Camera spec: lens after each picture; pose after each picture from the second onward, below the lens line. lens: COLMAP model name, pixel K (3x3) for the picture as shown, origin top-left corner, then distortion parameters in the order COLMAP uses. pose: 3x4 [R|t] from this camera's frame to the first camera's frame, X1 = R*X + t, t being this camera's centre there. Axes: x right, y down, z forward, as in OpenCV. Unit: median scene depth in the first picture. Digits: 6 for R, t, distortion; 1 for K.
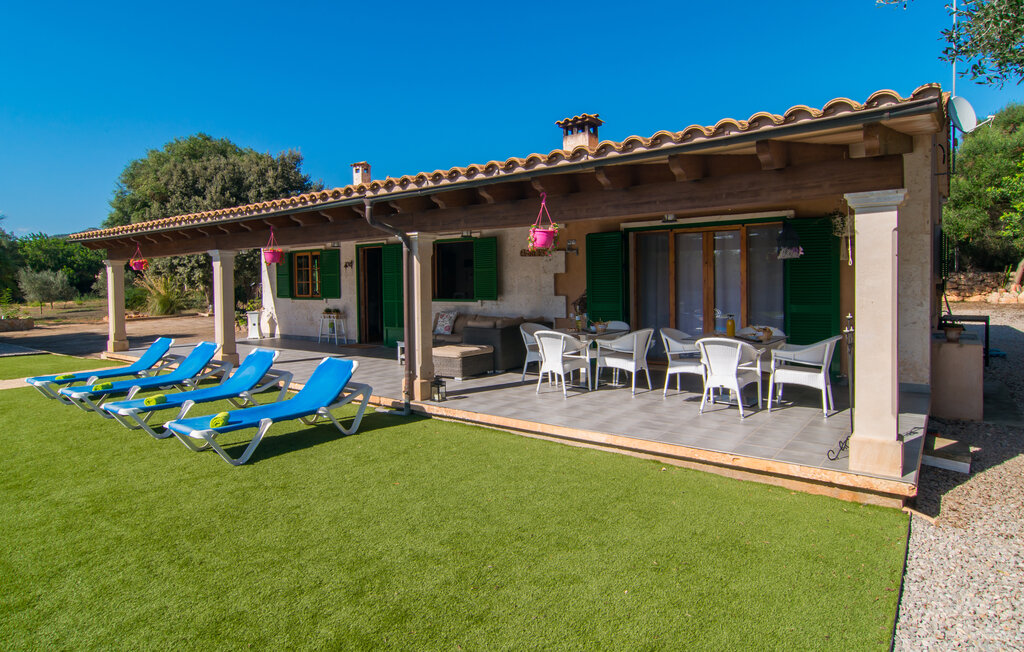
lens RADIAL K [[547.9, 0, 504.9], [0, 547.9, 328.8], [0, 0, 1]] dist [-0.003261, 0.001711]
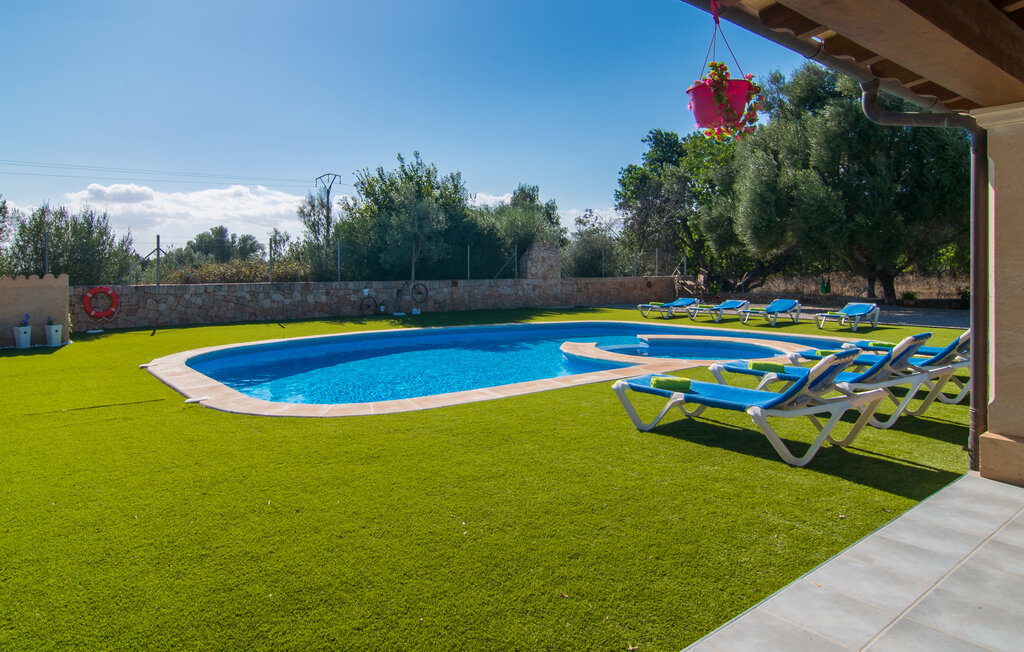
lens RADIAL K [[630.2, 0, 464.1], [0, 630.2, 270.7], [0, 0, 1]] dist [-0.020726, -0.000120]
pose [[-0.287276, 0.015194, -0.957727, 0.363177], [-0.065896, 0.997192, 0.035586, -0.024668], [0.955578, 0.073334, -0.285468, 0.556325]]
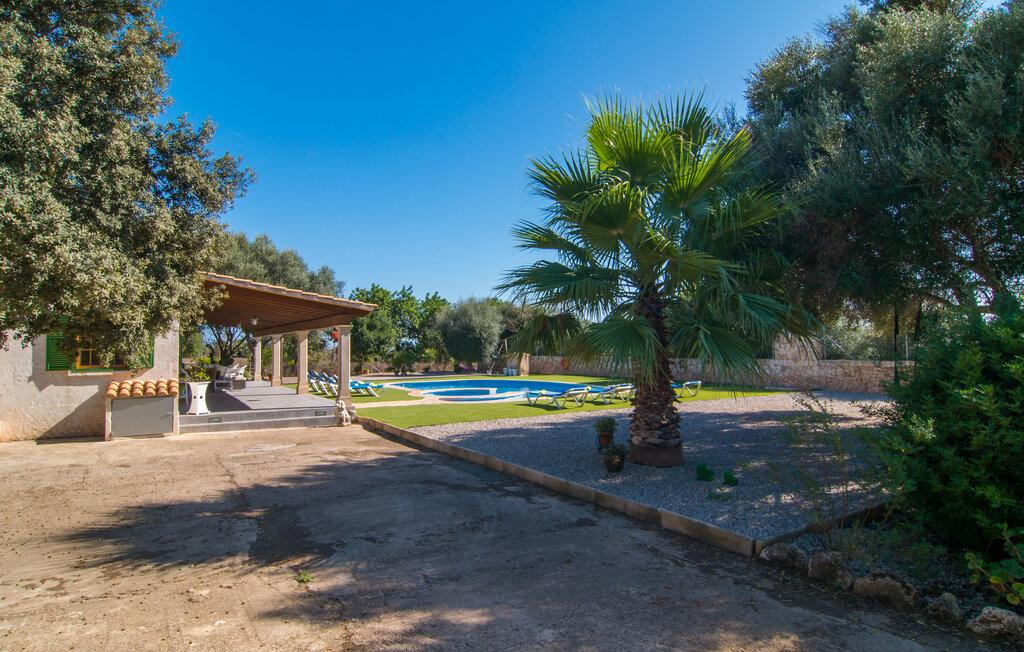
lens RADIAL K [[547.9, 0, 509.3], [0, 547.9, 327.1], [0, 0, 1]] dist [-0.003261, 0.001711]
pose [[-0.914891, 0.038831, 0.401828, -2.159984], [0.054347, 0.998149, 0.027281, -0.187311], [-0.400025, 0.046797, -0.915309, 2.739319]]
